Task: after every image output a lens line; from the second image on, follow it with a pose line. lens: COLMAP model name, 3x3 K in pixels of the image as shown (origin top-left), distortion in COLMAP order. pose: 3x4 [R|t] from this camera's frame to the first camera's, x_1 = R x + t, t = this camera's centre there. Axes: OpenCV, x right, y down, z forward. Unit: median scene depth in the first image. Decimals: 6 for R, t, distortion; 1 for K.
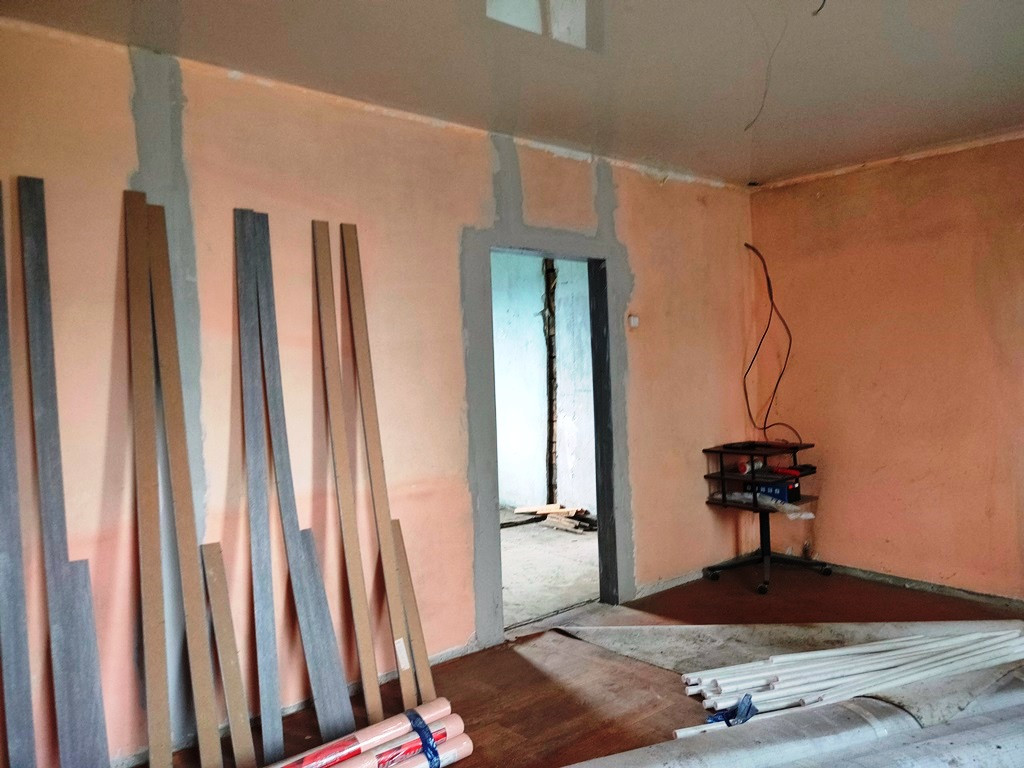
lens RADIAL K [[788.1, 0, 510.7], [0, 788.1, 375.4], [0, 0, 1]] dist [0.046898, -0.044676]
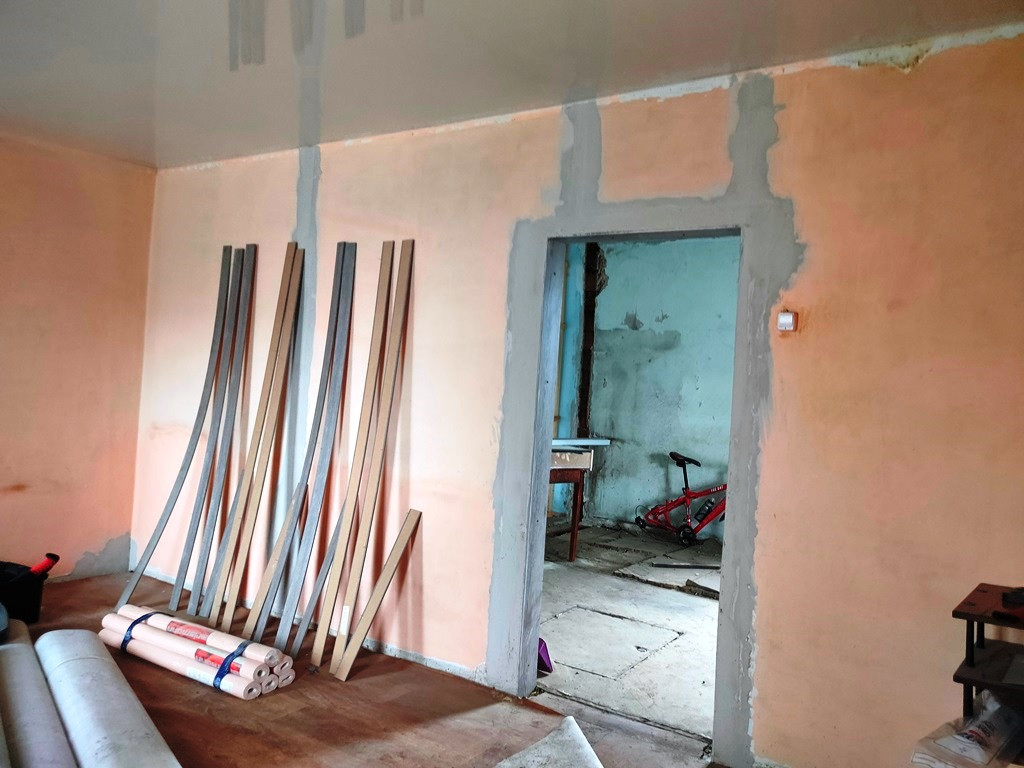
lens RADIAL K [[788.1, 0, 510.7], [0, 788.1, 375.4], [0, 0, 1]] dist [0.046898, -0.044676]
pose [[0.253062, 0.034874, -0.966821, 0.832920], [-0.076730, 0.996926, 0.015876, -0.023594], [0.964403, 0.070166, 0.254960, 0.770612]]
